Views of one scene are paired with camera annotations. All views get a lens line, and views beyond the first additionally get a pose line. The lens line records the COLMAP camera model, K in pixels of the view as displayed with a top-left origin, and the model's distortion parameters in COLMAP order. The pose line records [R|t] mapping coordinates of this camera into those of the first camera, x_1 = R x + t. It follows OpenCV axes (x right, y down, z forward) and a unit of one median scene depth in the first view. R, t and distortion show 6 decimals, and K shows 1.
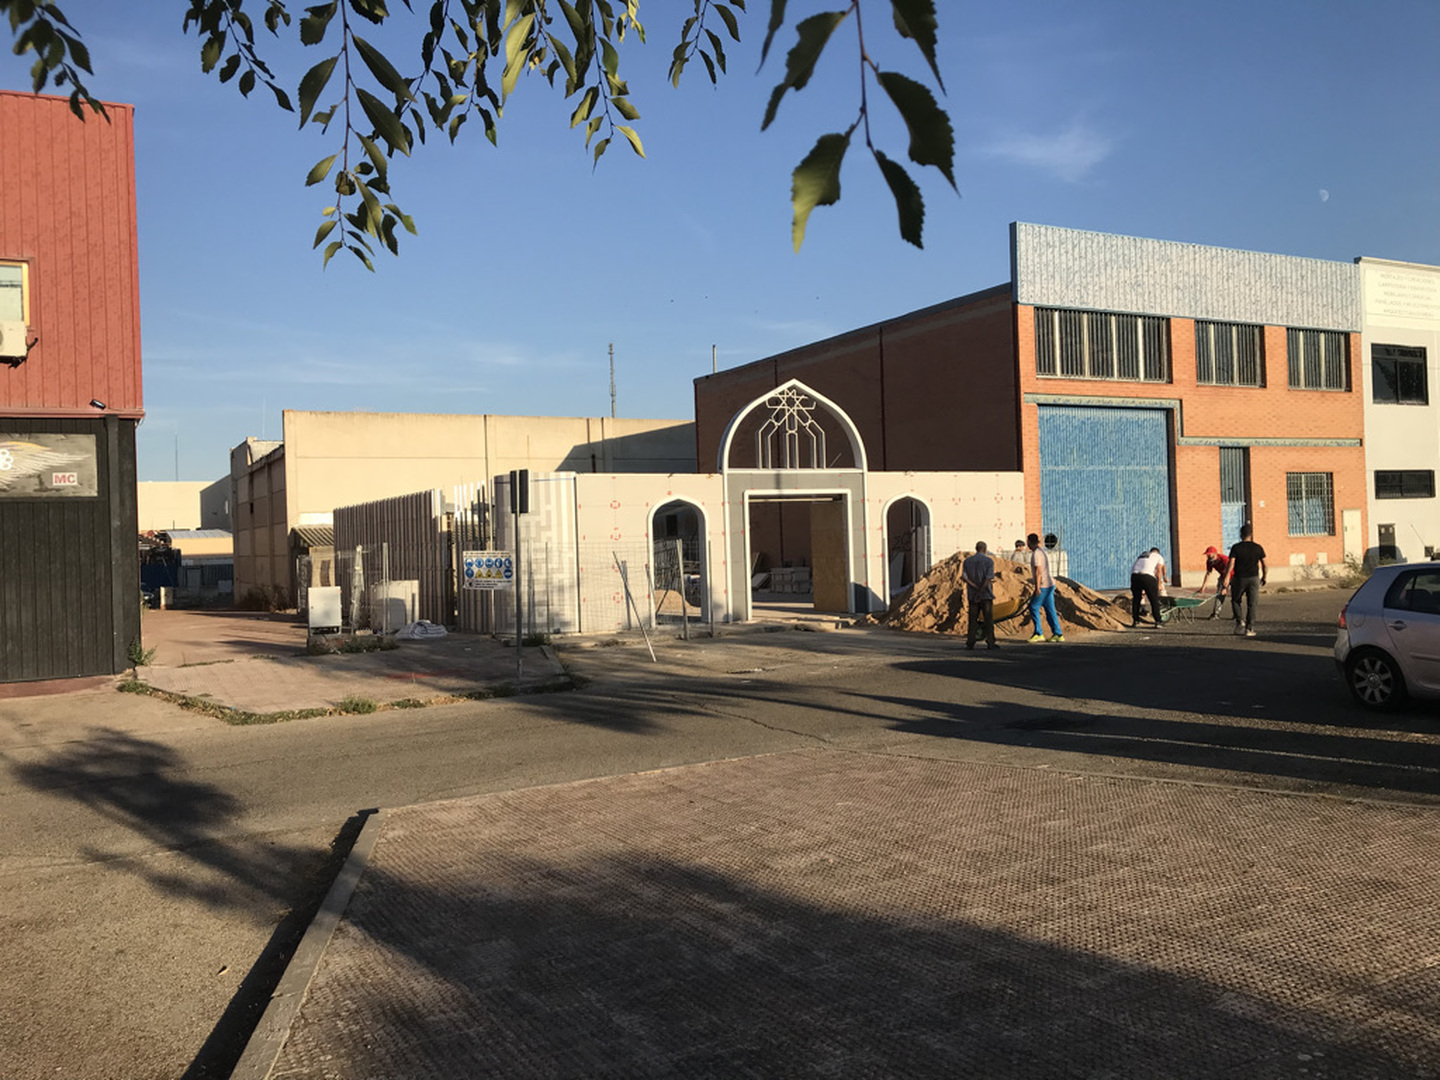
lens RADIAL K [[1170.5, 0, 720.0], [0, 1170.5, 540.0], [0, 0, 1]] dist [0.063214, -0.159256]
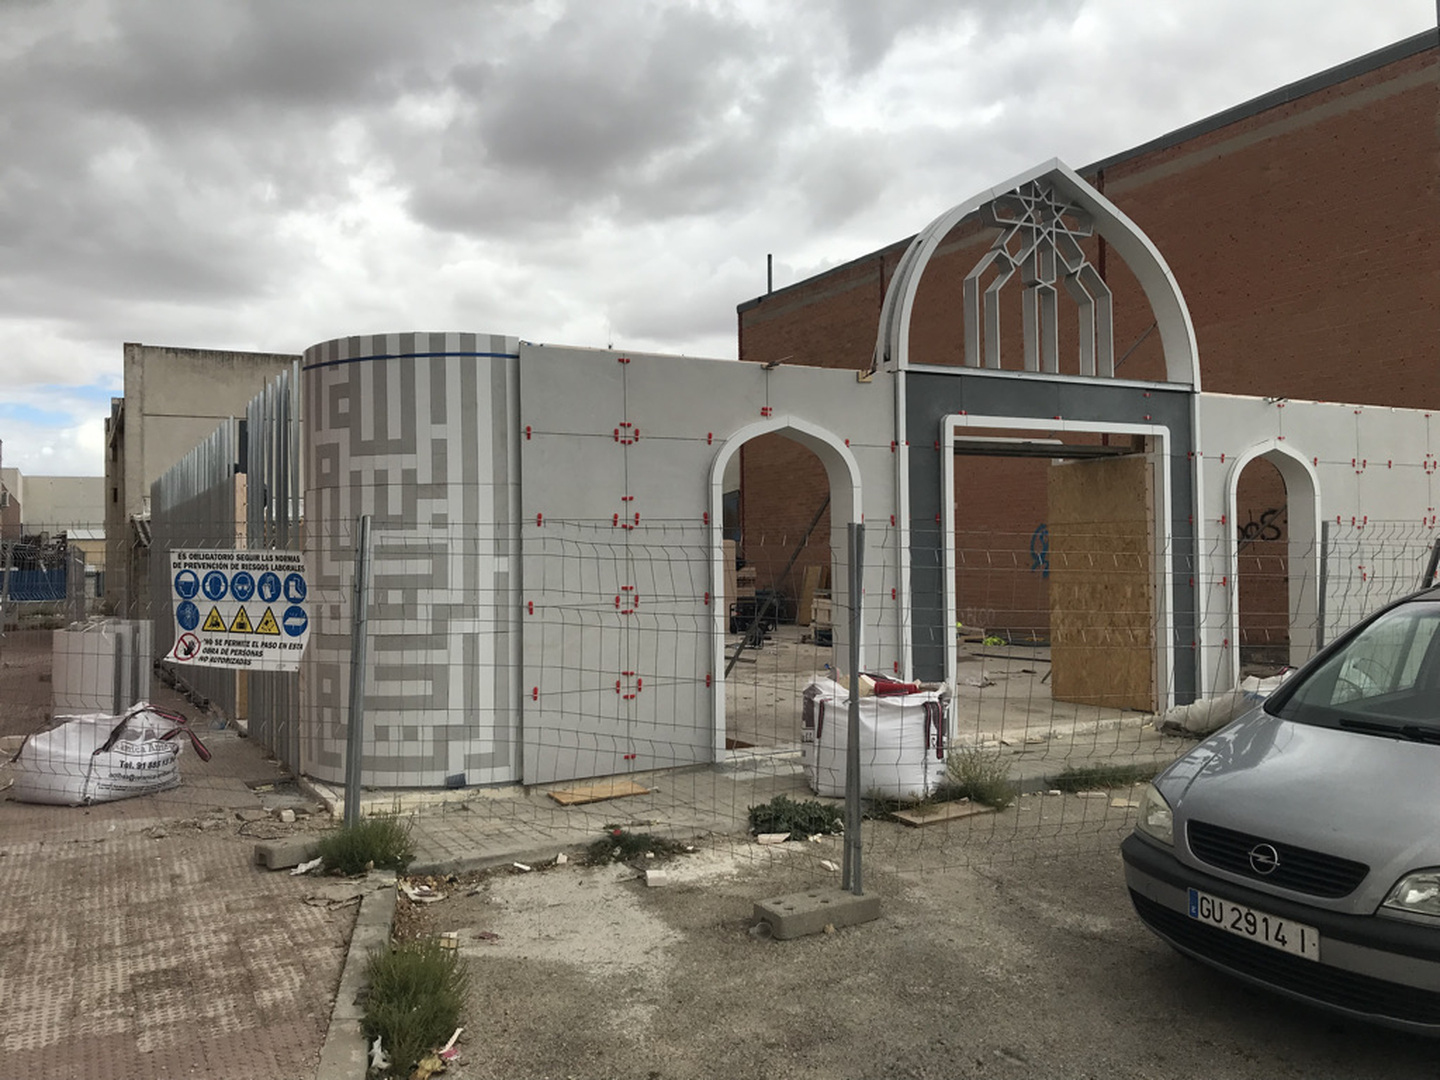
lens RADIAL K [[1170.5, 0, 720.0], [0, 1170.5, 540.0], [0, 0, 1]] dist [0.063214, -0.159256]
pose [[0.999796, 0.019804, 0.004004, -0.054331], [-0.019750, 0.999720, -0.013052, 0.007211], [-0.004261, 0.012970, 0.999907, 0.567475]]
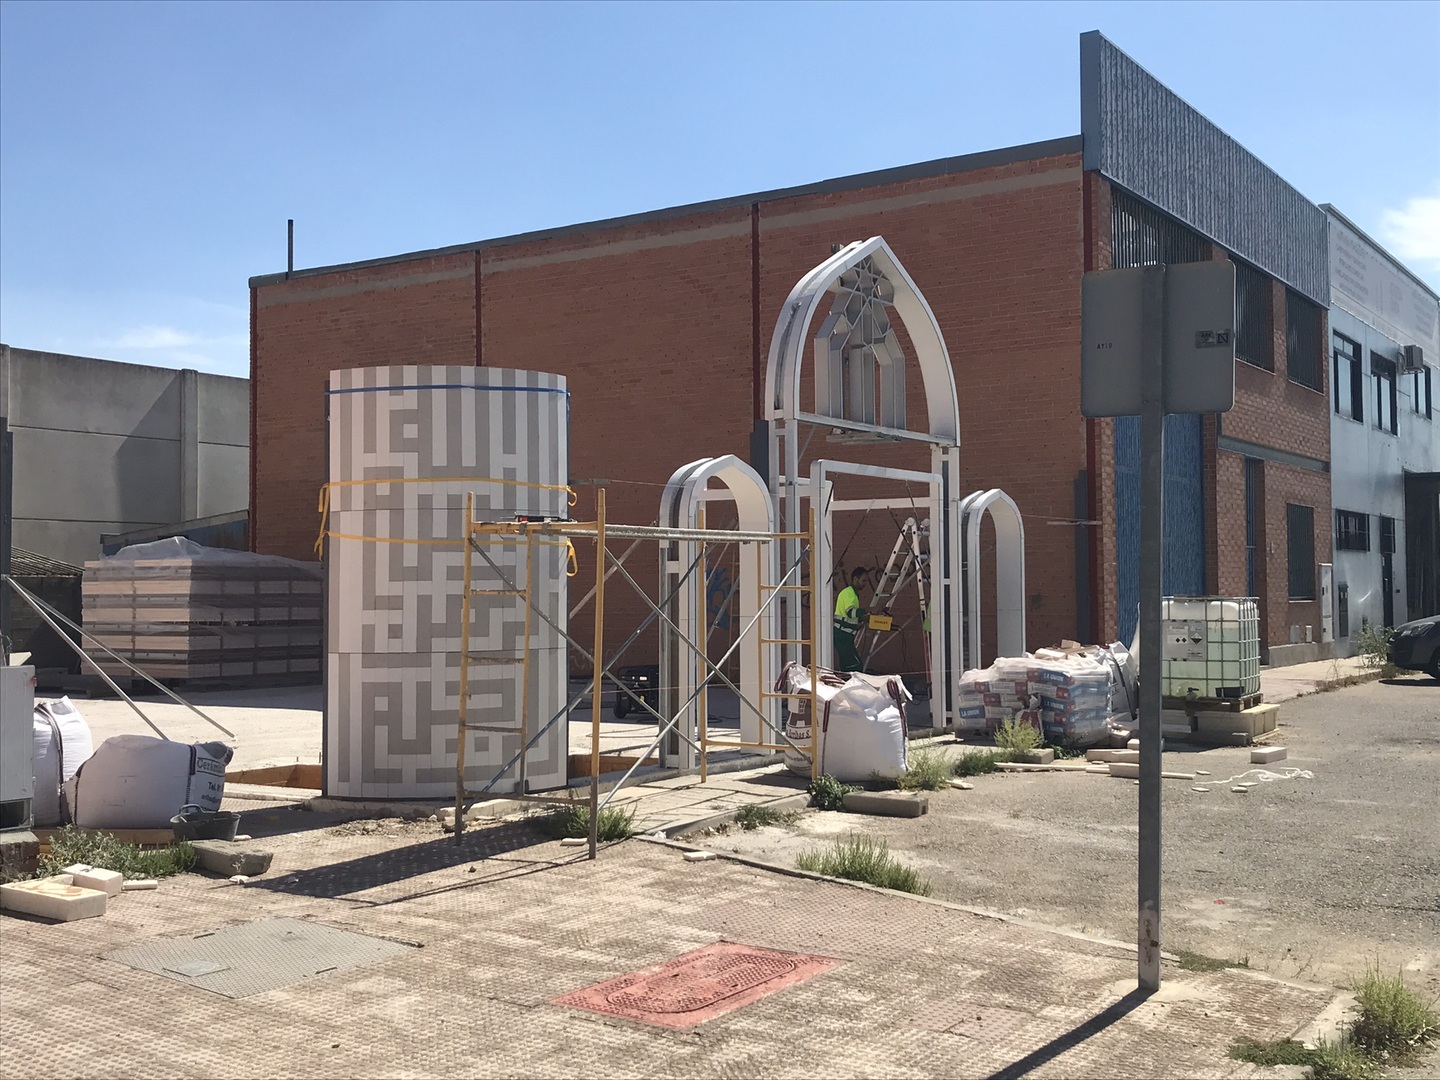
lens RADIAL K [[1601.1, 0, 720.0], [0, 1601.1, 540.0], [0, 0, 1]] dist [0.004491, -0.005279]
pose [[0.877017, 0.043917, 0.478447, -0.297644], [-0.022837, 0.998499, -0.049791, 0.019908], [-0.479916, 0.032741, 0.876704, 0.449095]]
